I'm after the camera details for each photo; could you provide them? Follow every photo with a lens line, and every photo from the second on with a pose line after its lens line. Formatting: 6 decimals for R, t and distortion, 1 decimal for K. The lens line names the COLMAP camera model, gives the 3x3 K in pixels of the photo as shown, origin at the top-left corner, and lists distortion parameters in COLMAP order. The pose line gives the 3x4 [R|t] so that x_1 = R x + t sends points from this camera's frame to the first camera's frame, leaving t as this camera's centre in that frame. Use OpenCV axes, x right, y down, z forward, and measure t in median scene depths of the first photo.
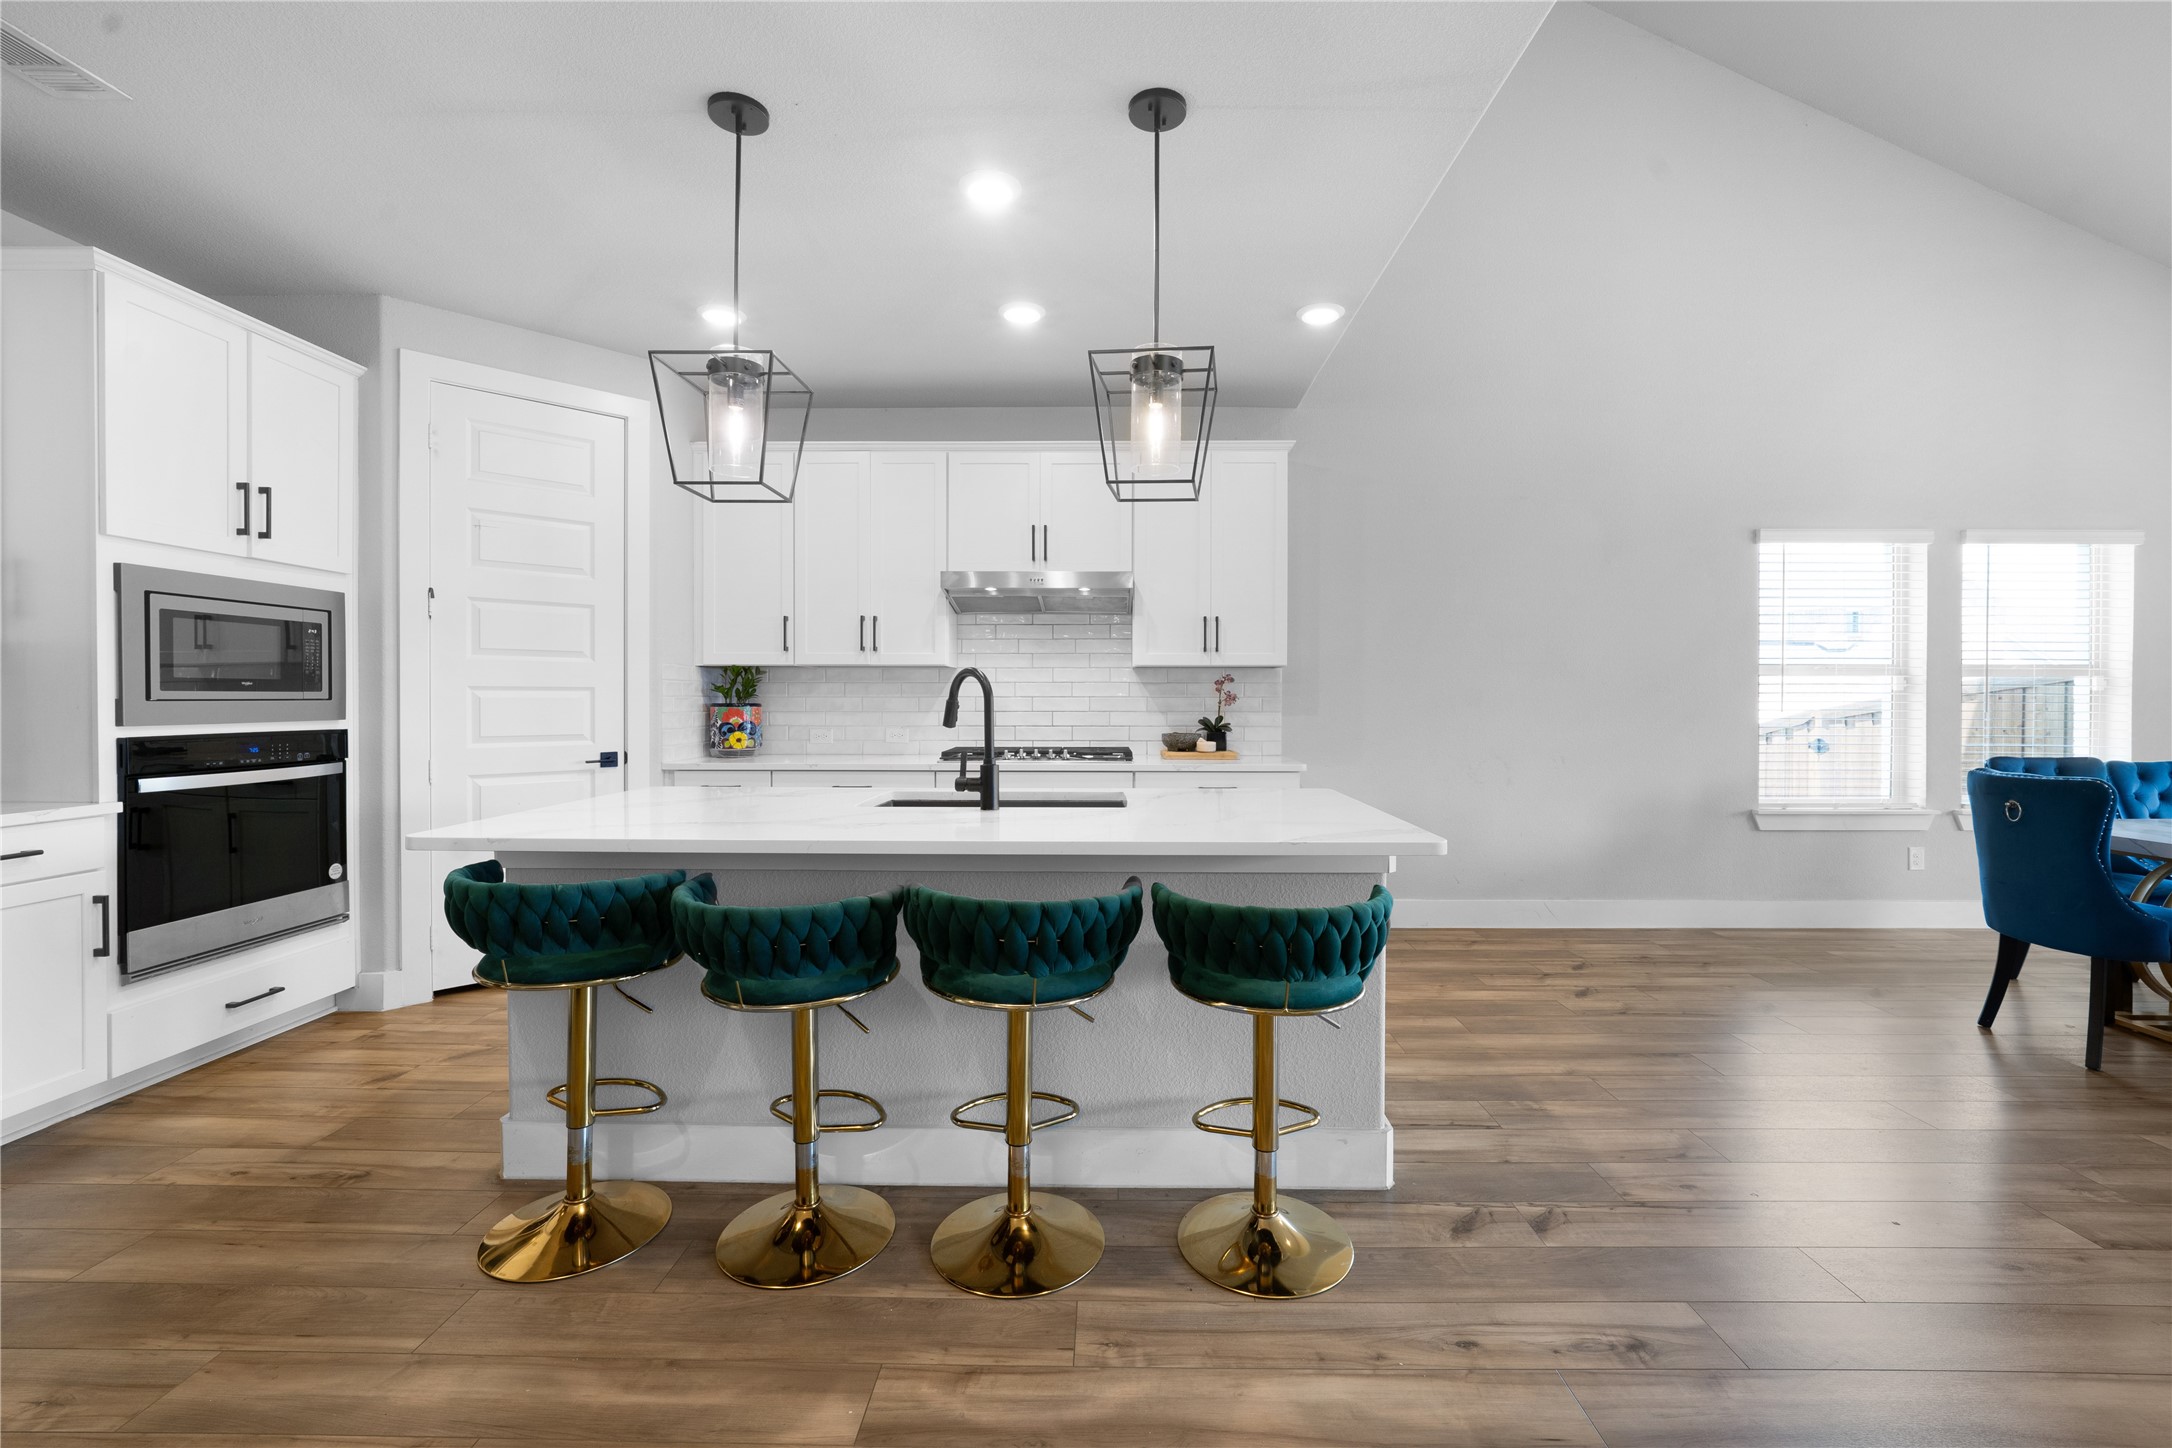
lens RADIAL K [[894.0, 0, 1103.0], [0, 894.0, 713.0], [0, 0, 1]] dist [-0.004741, 0.001931]
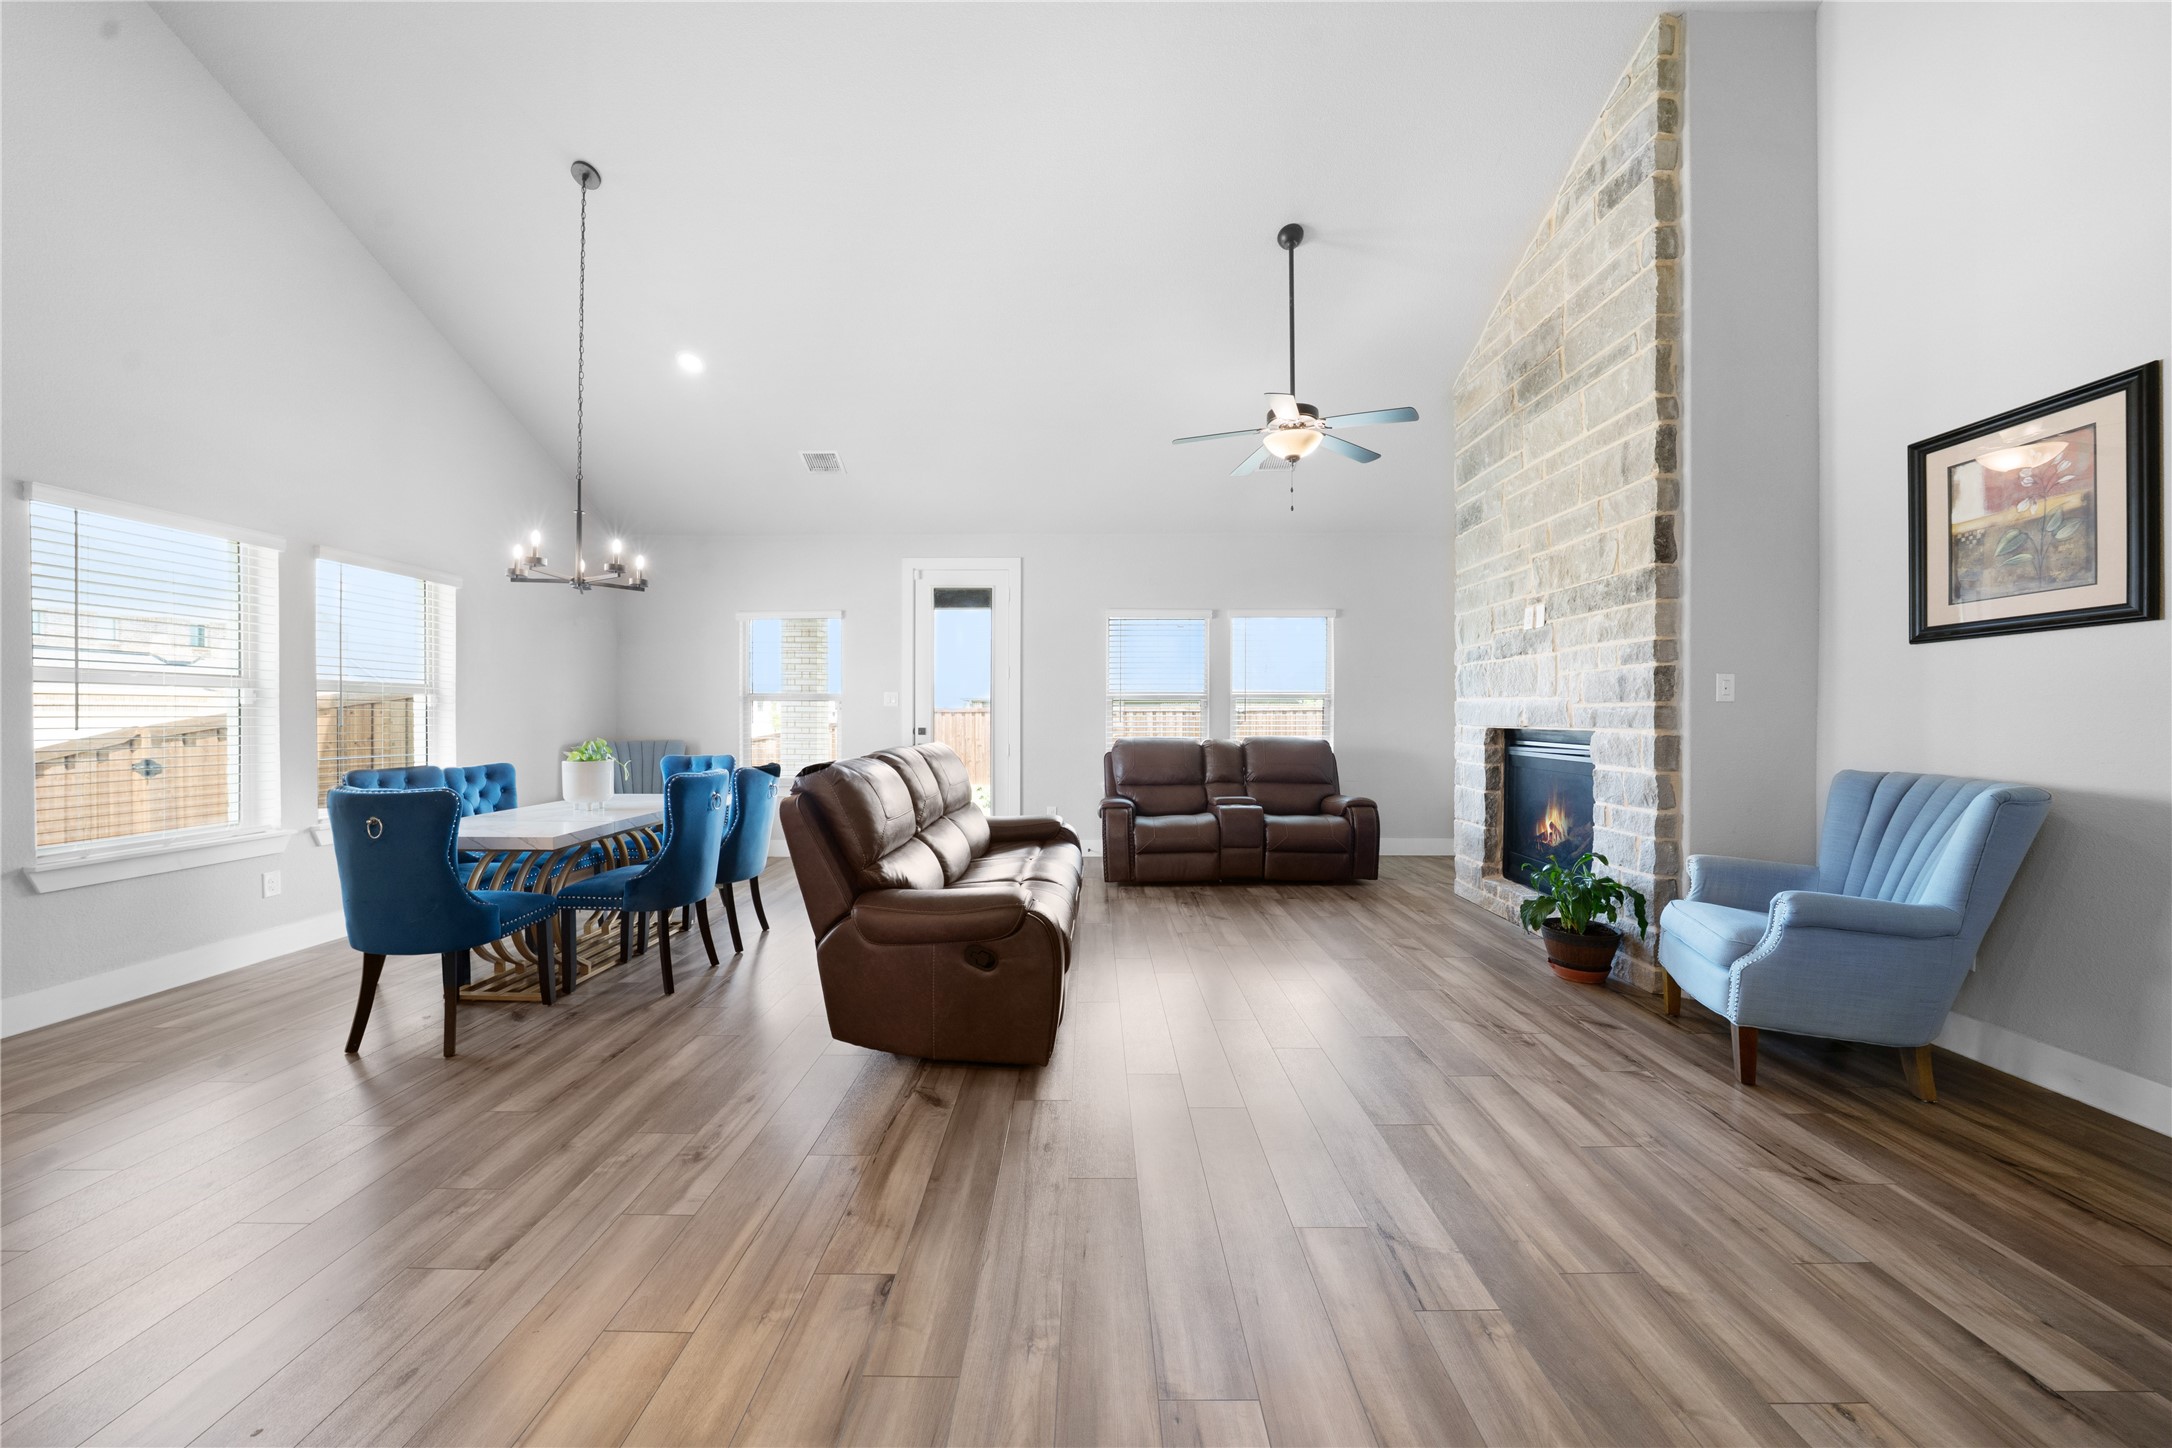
lens RADIAL K [[751.9, 0, 1084.9], [0, 751.9, 718.6], [0, 0, 1]] dist [-0.018579, 0.002467]
pose [[-0.003779, -0.004733, 0.999982, 0.144907], [0.013636, 0.999896, 0.004784, -0.003134], [-0.999900, 0.013654, -0.003714, 0.156471]]
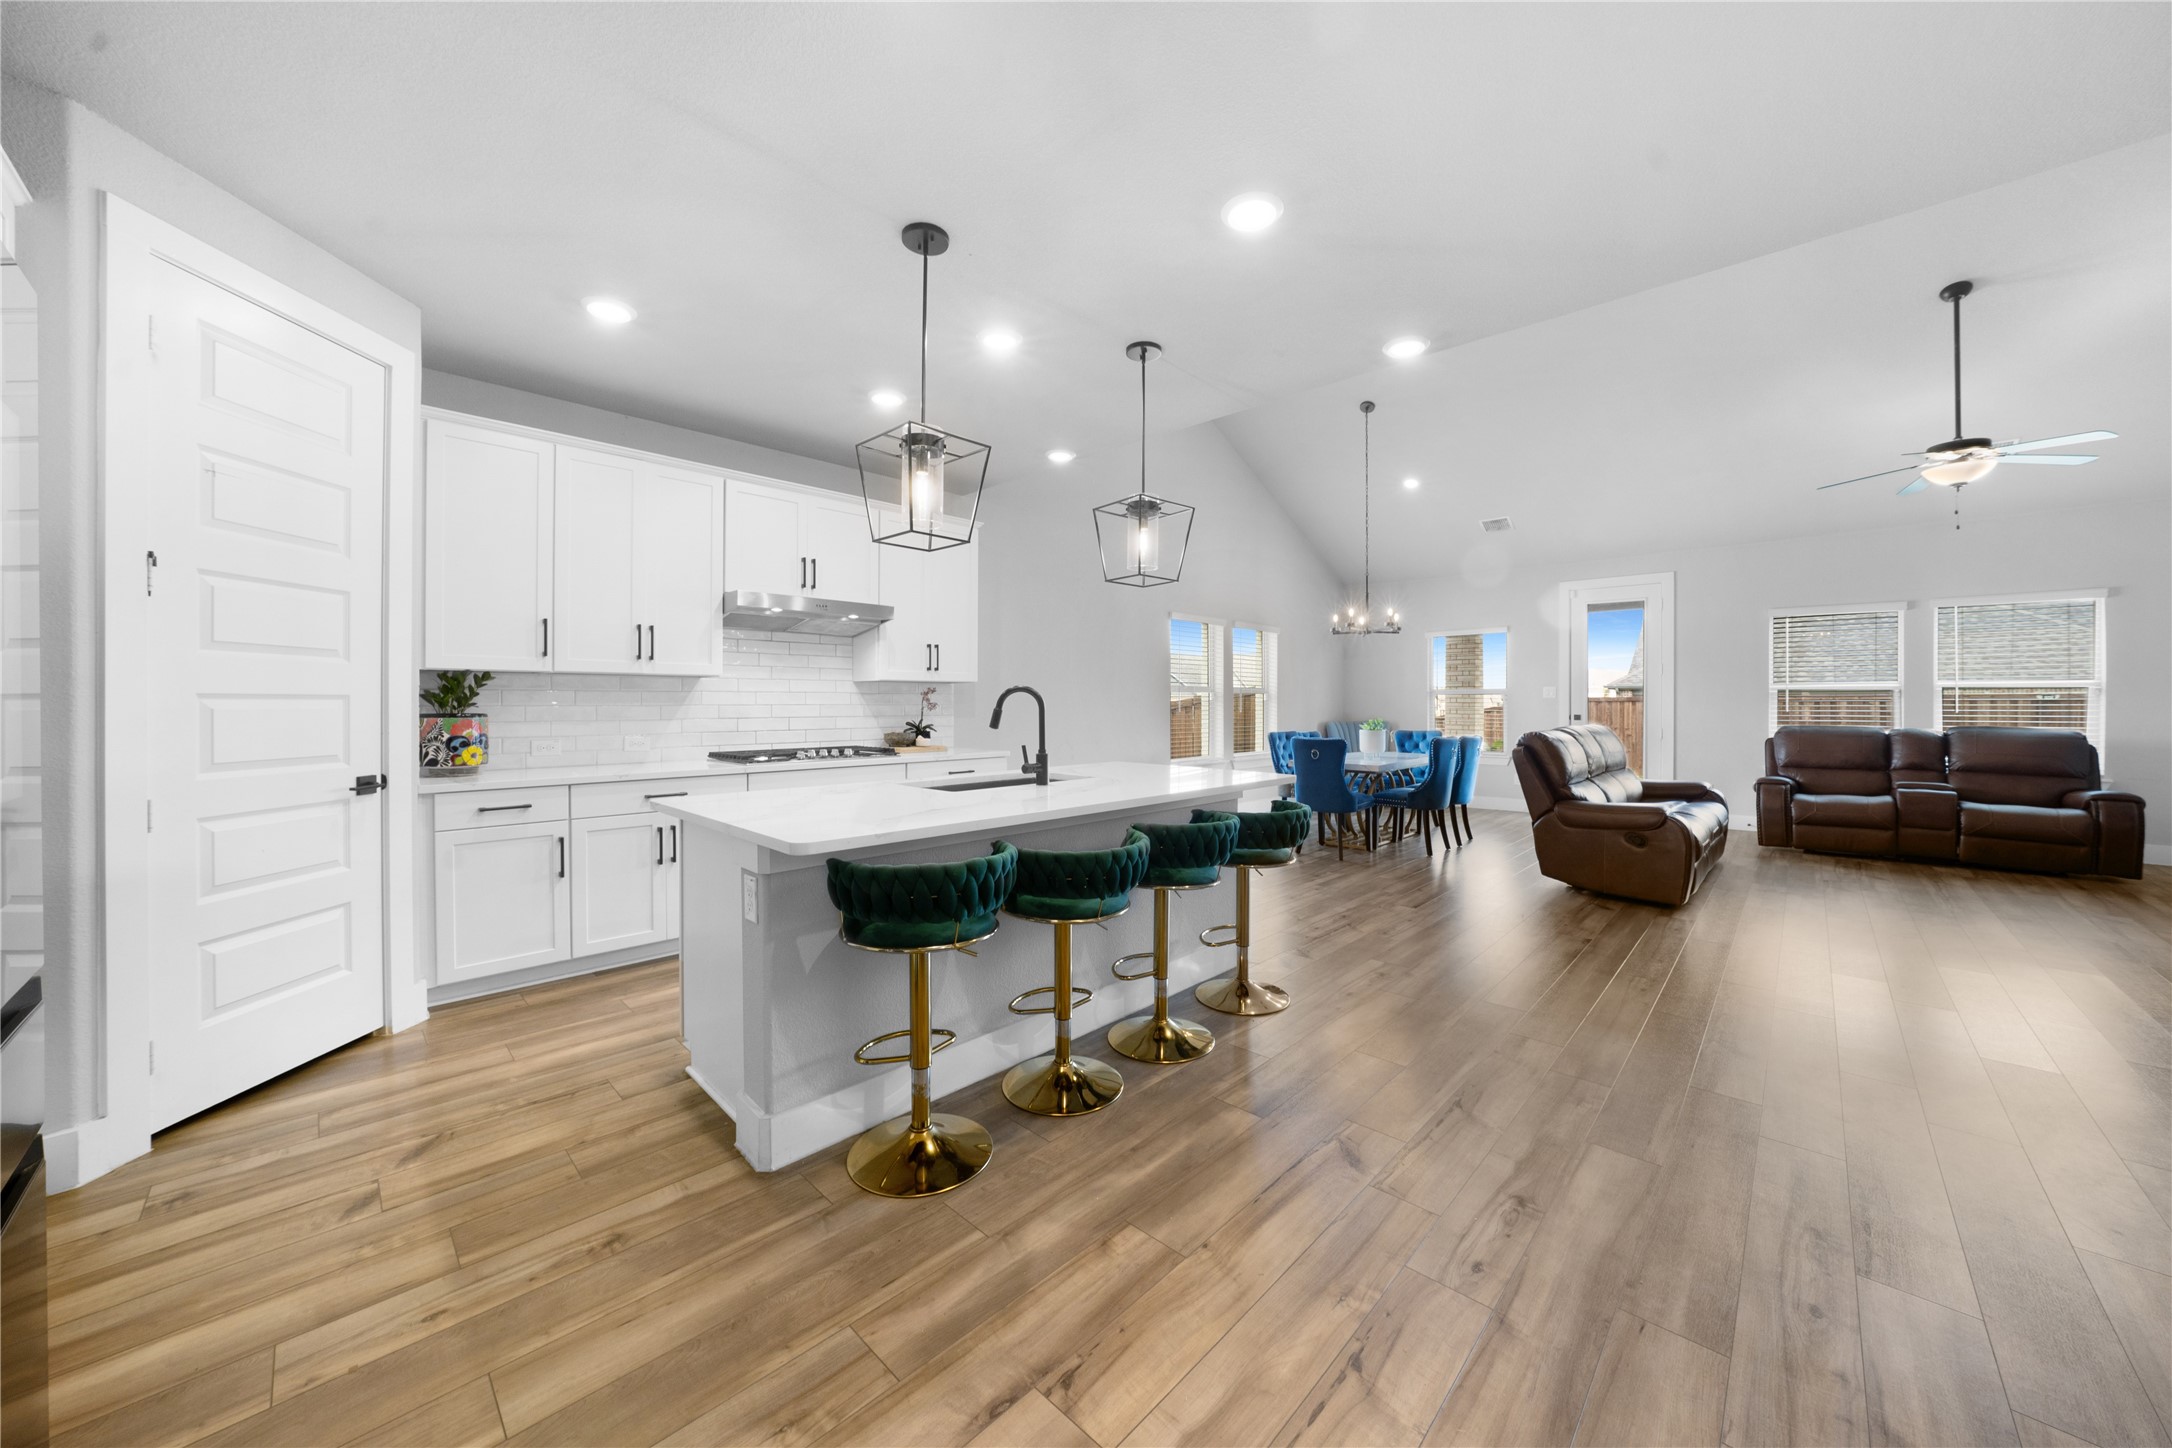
lens RADIAL K [[751.9, 0, 1092.5], [0, 751.9, 707.6], [0, 0, 1]] dist [-0.018579, 0.002467]
pose [[0.686732, -0.005275, 0.726892, -0.580834], [0.012660, 0.999909, -0.004705, -0.005945], [-0.726801, 0.012433, 0.686736, 0.069071]]
